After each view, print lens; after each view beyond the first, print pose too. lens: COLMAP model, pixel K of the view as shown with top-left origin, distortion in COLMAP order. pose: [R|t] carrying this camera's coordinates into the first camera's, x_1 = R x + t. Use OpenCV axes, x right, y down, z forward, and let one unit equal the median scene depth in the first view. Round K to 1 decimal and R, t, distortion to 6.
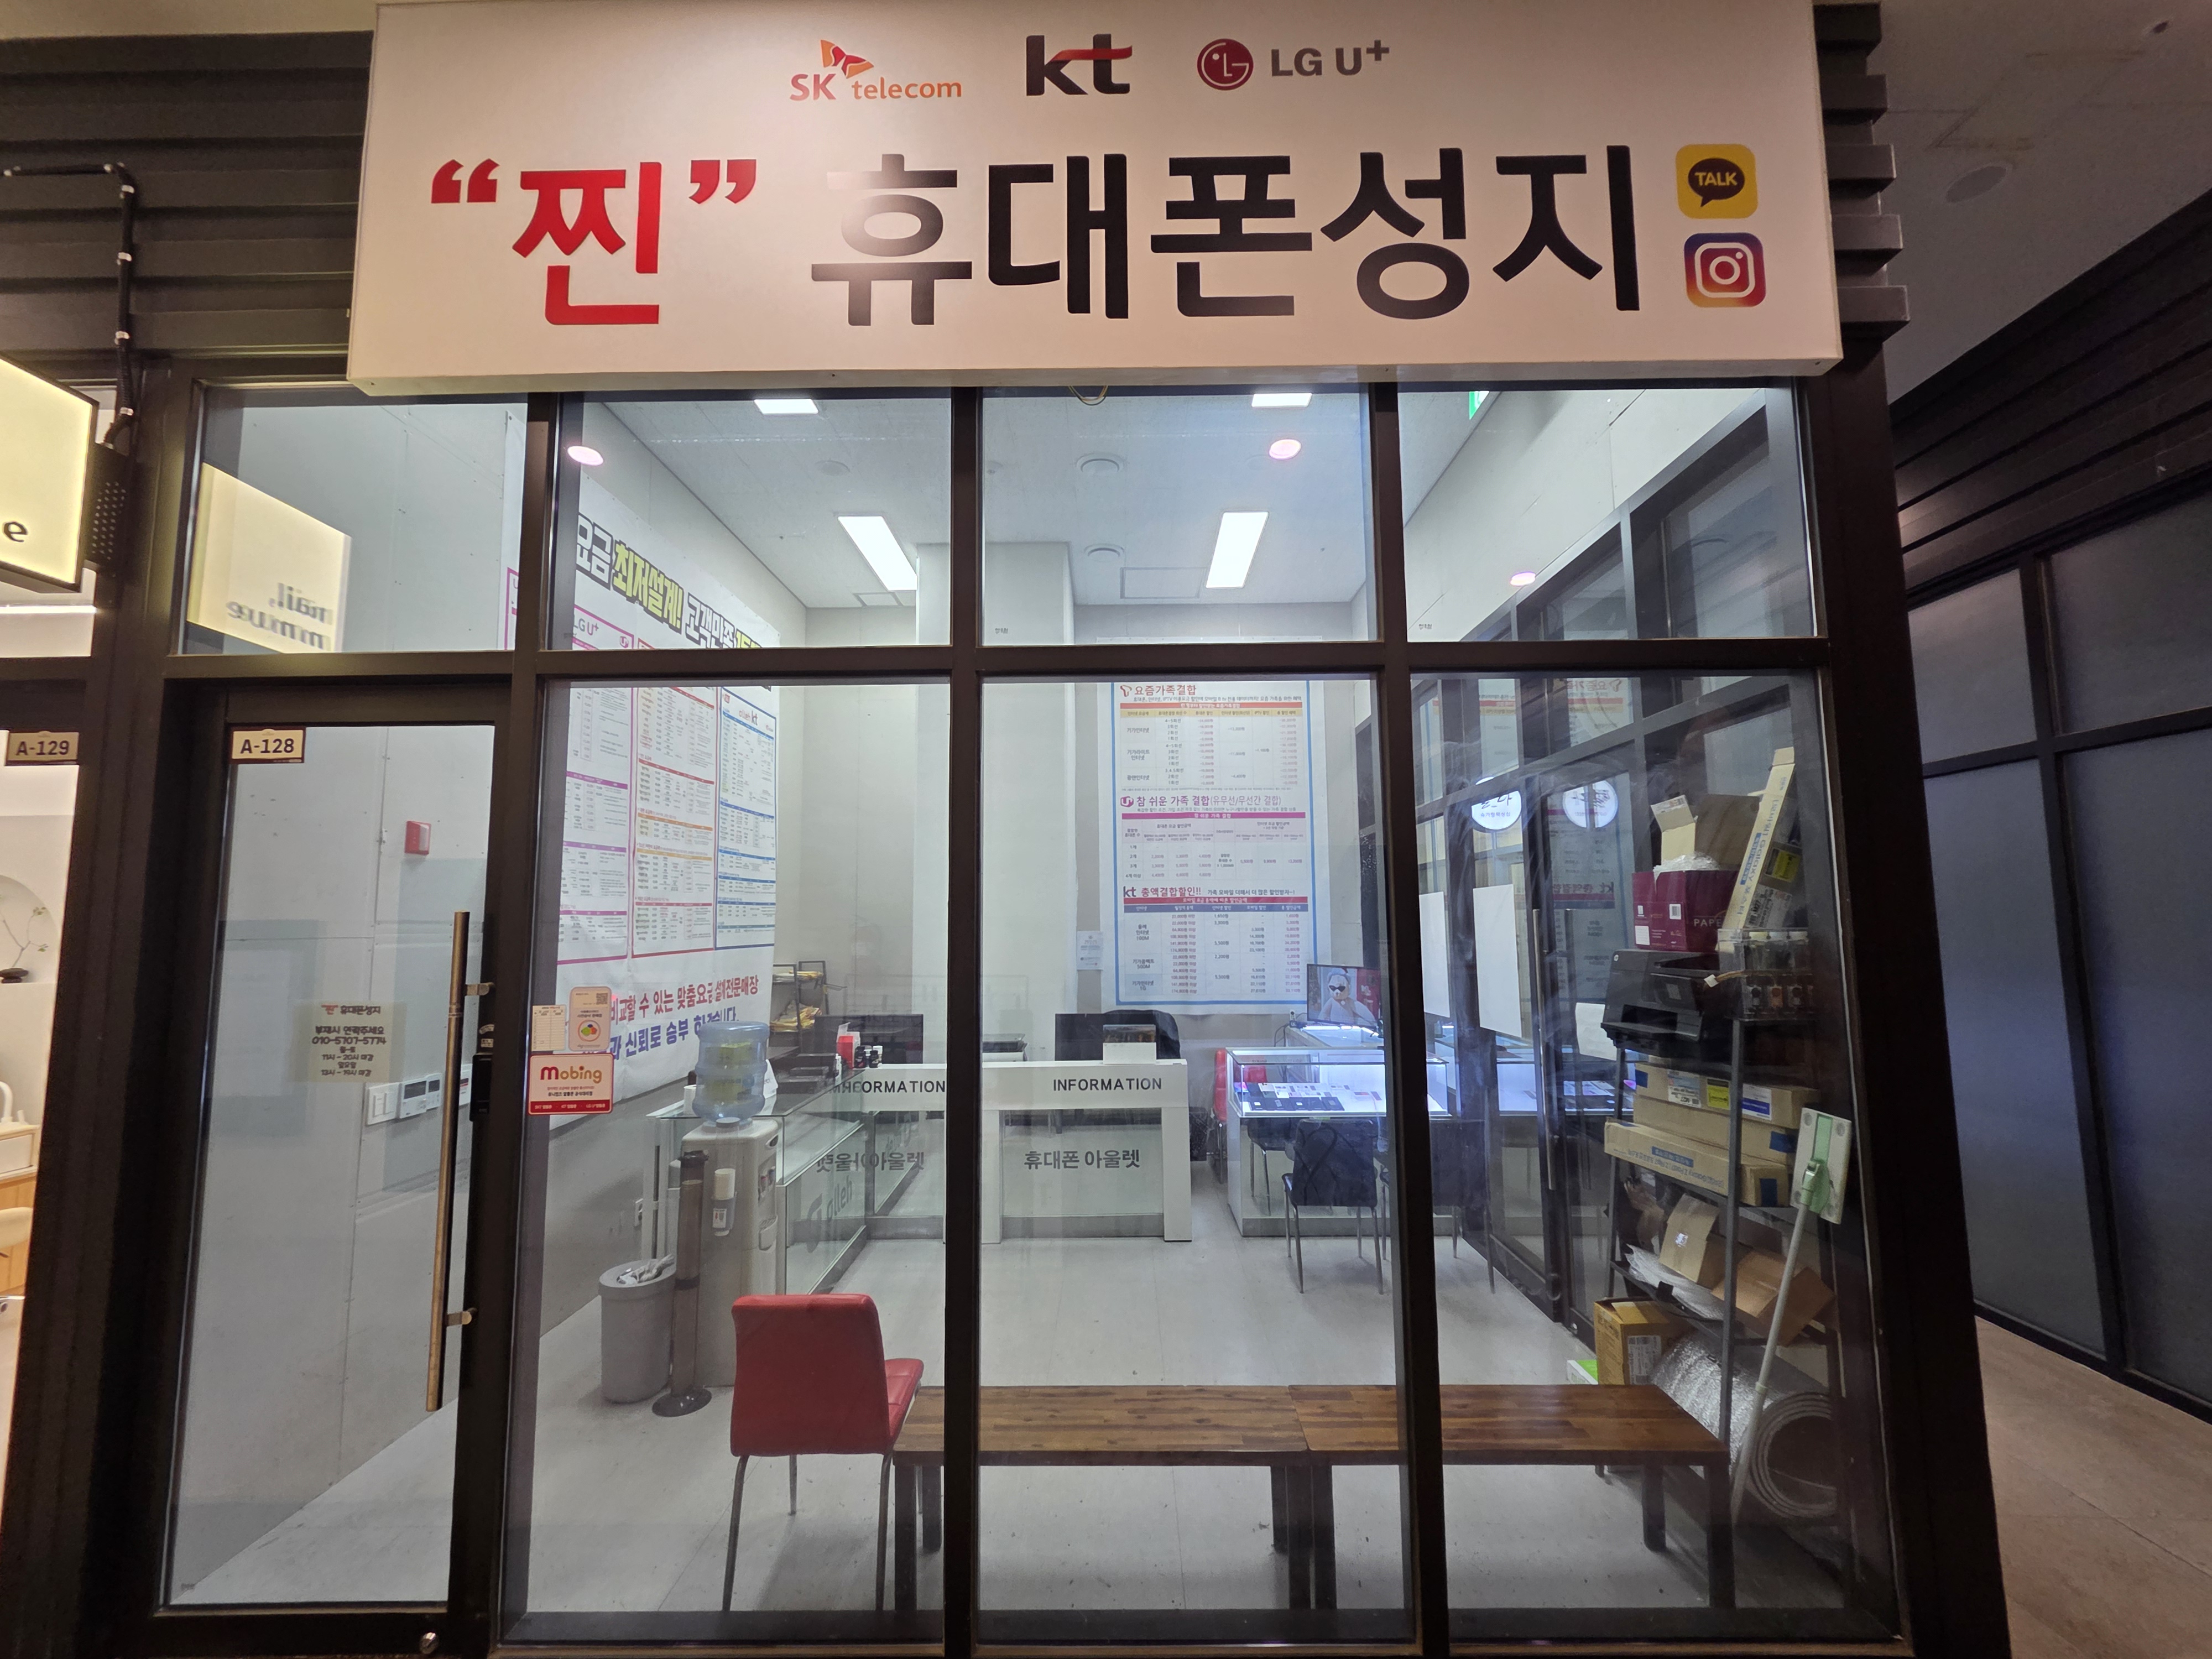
lens RADIAL K [[892.6, 0, 1114.9], [0, 892.6, 835.6], [0, 0, 1]] dist [0.001058, 0.000013]
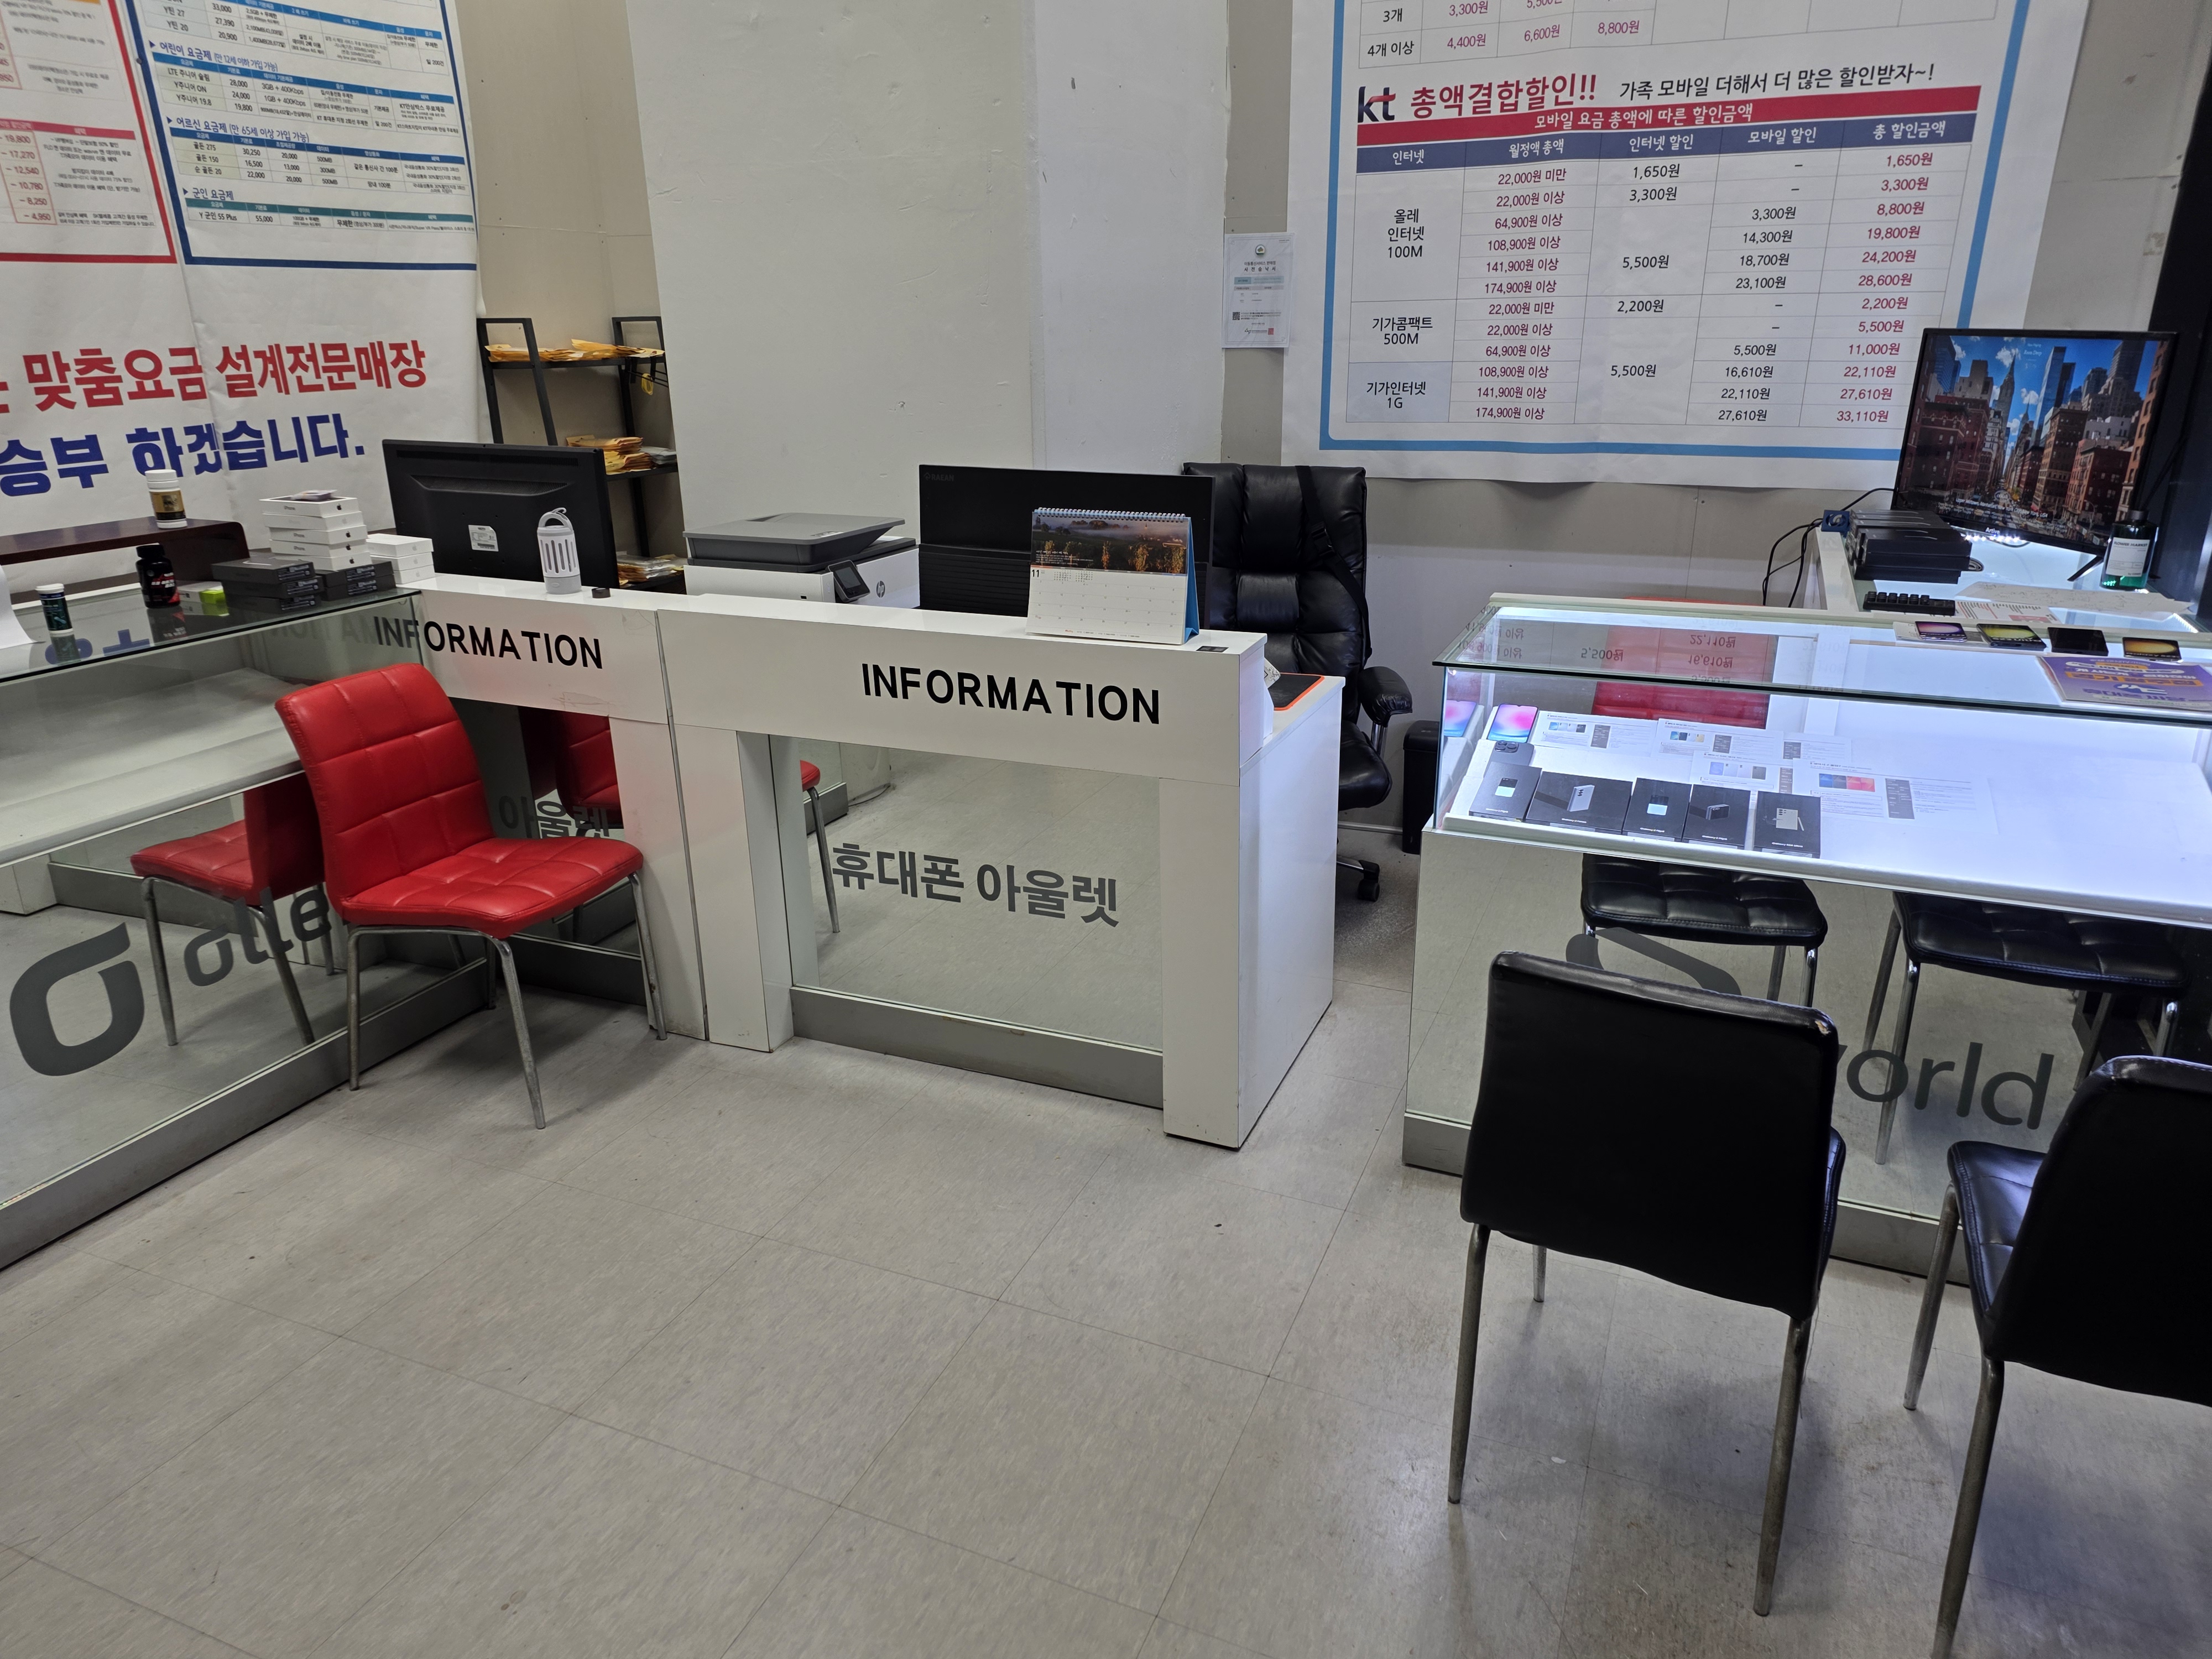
lens RADIAL K [[1494.1, 0, 1105.8], [0, 1494.1, 815.8], [0, 0, 1]] dist [0.031571, -0.002534]
pose [[0.917197, 0.132537, -0.375744, 0.172741], [0.038856, 0.908802, 0.415413, 0.068299], [0.396534, -0.395616, 0.828401, 0.396727]]
